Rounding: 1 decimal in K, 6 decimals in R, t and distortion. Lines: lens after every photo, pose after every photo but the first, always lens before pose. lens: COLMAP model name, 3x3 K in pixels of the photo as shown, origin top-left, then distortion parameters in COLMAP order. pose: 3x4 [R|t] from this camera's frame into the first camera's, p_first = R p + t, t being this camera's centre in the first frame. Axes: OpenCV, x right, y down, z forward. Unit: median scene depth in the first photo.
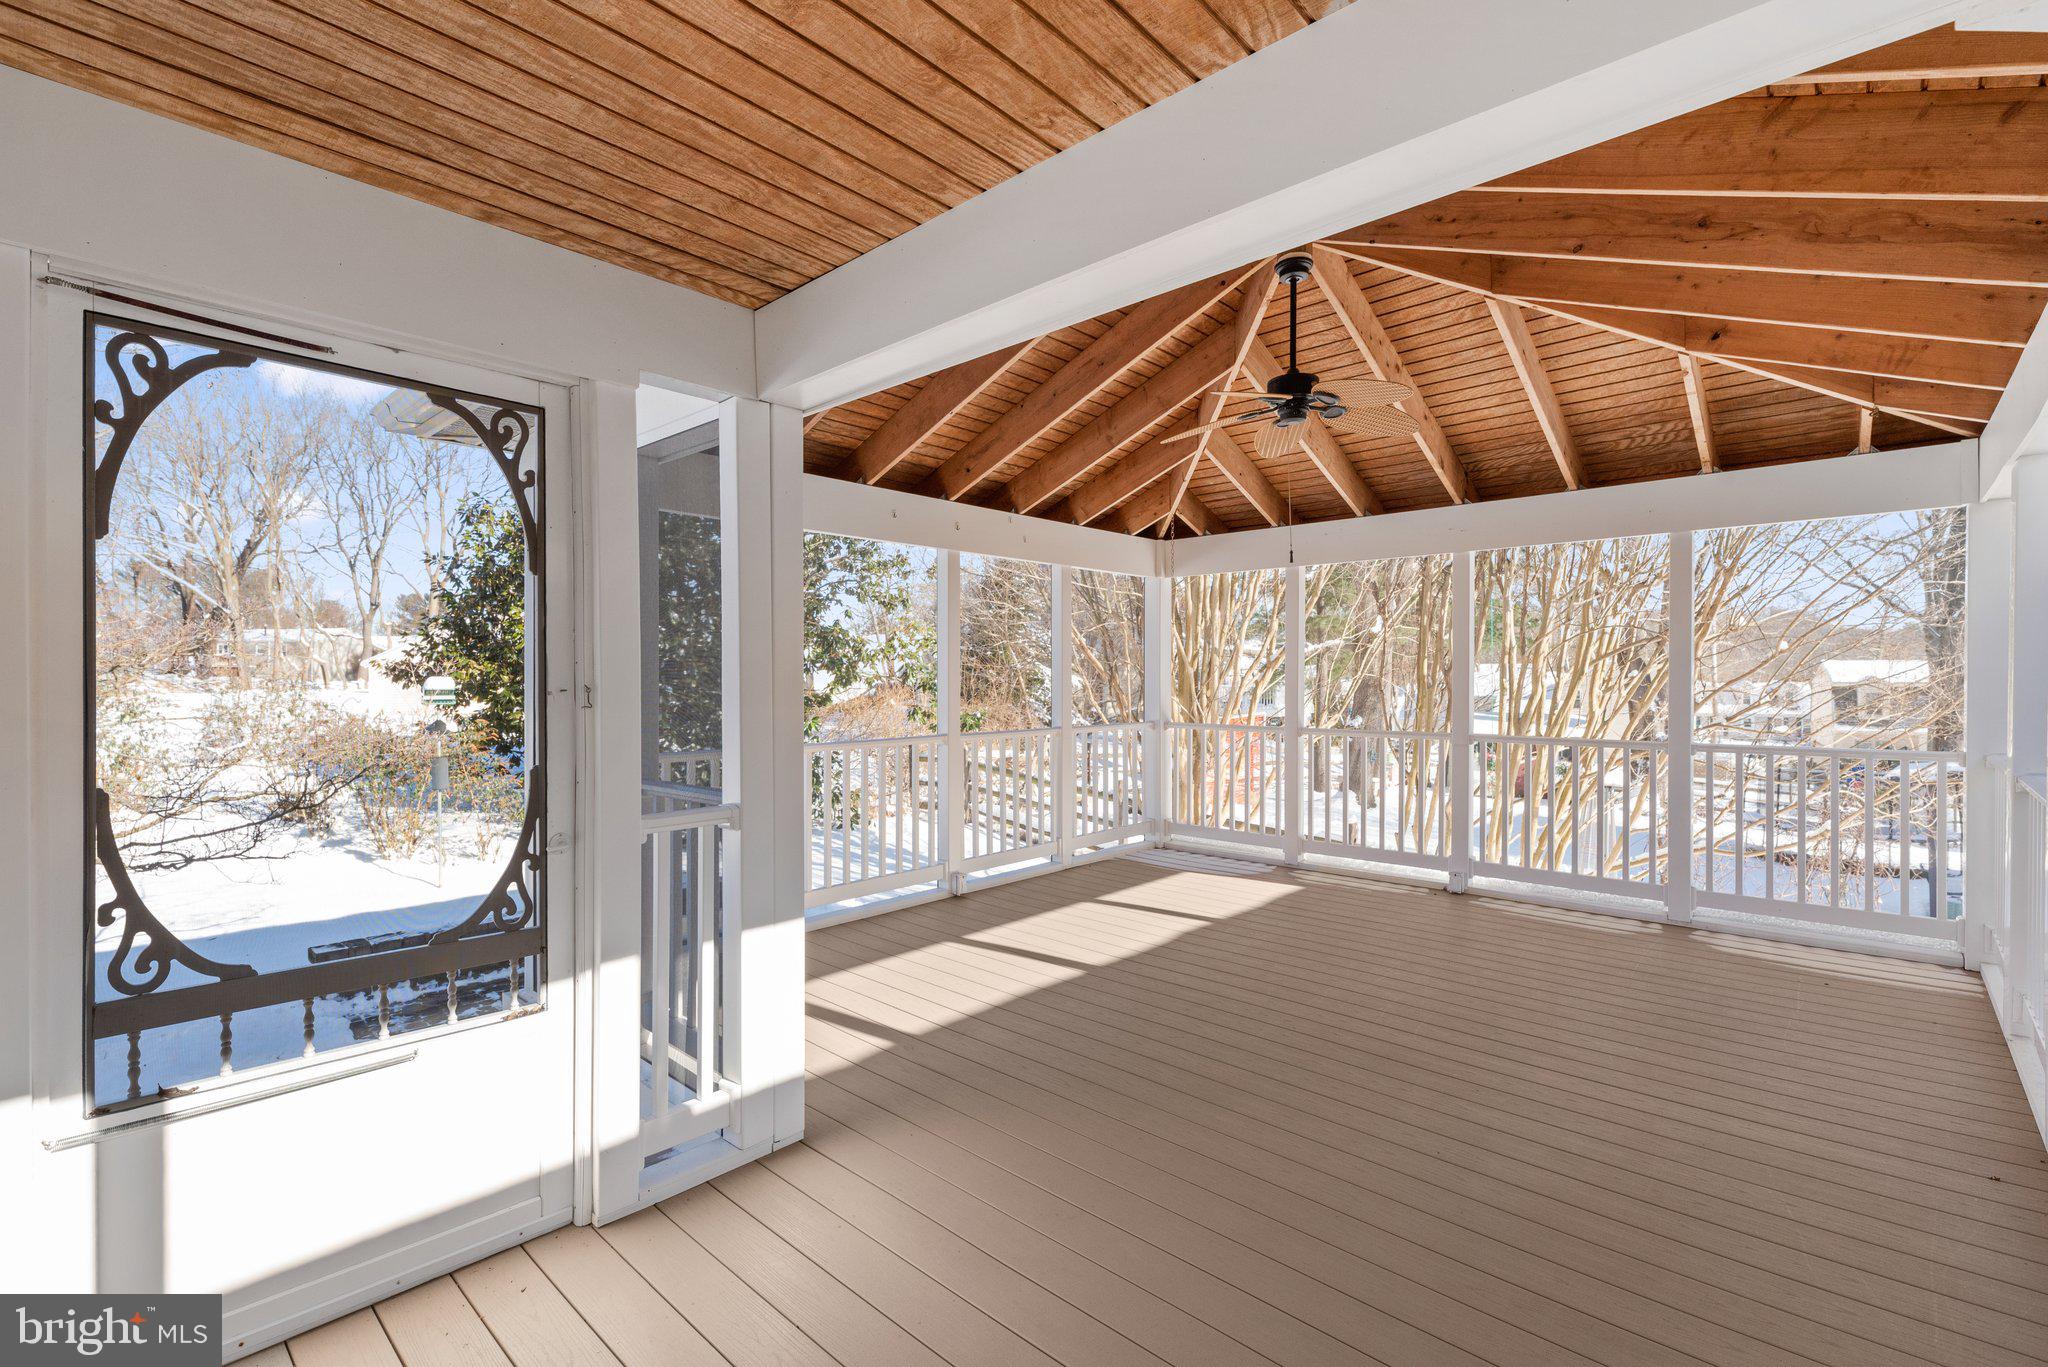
lens RADIAL K [[914.1, 0, 1024.0], [0, 914.1, 683.5], [0, 0, 1]] dist [-0.000952, -0.000231]
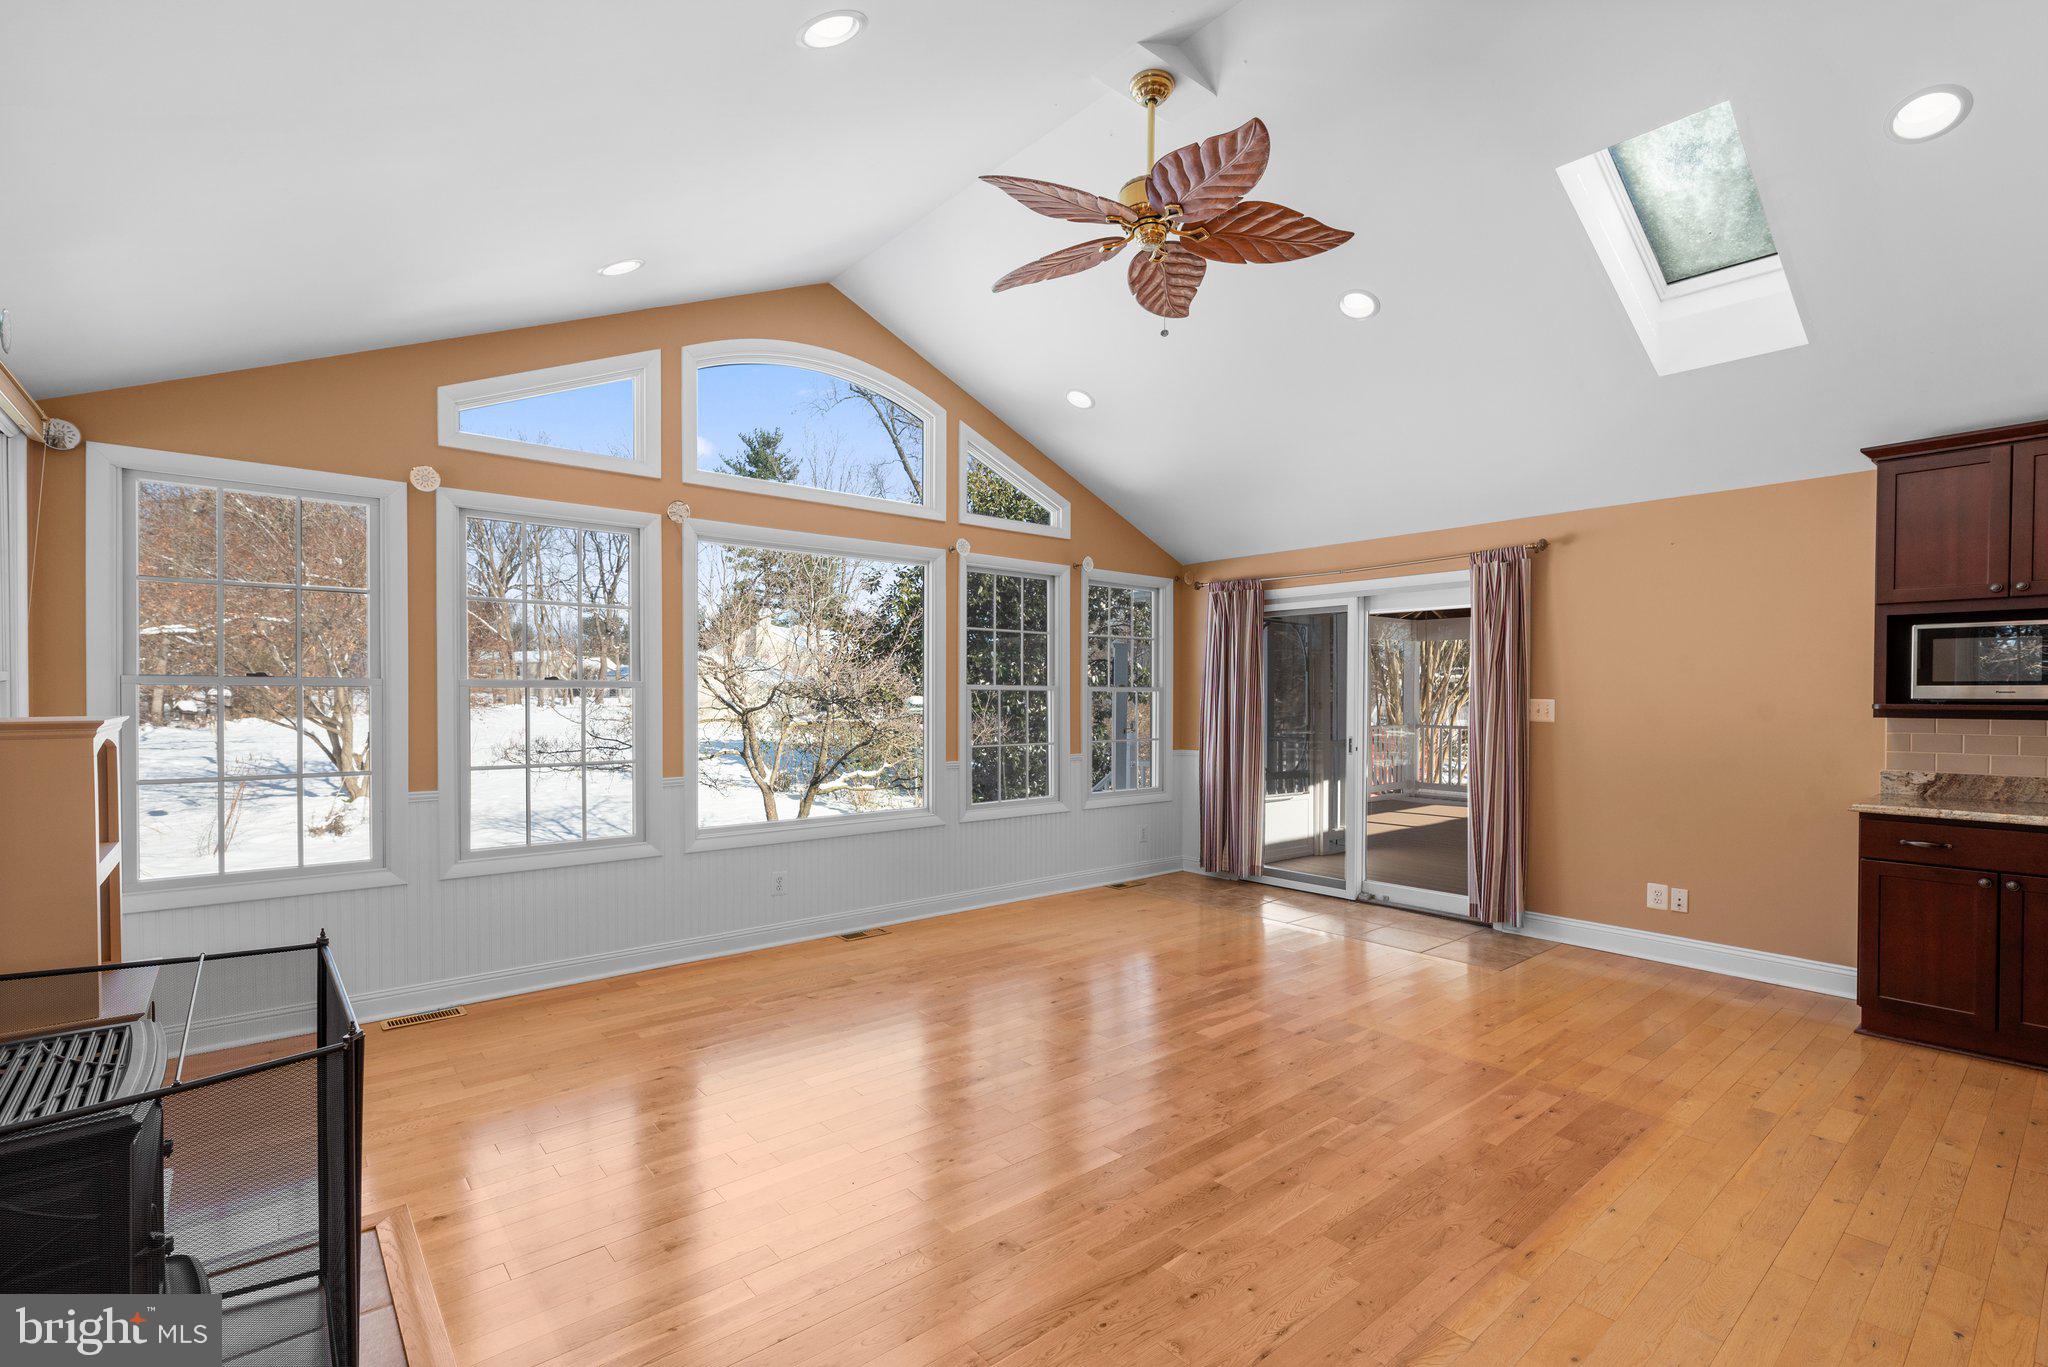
lens RADIAL K [[914.1, 0, 1024.0], [0, 914.1, 683.5], [0, 0, 1]] dist [-0.000952, -0.000231]
pose [[0.991865, -0.001524, -0.127289, -0.499491], [-0.000692, 0.999849, -0.017357, -0.006940], [0.127296, 0.017304, 0.991714, -1.168070]]
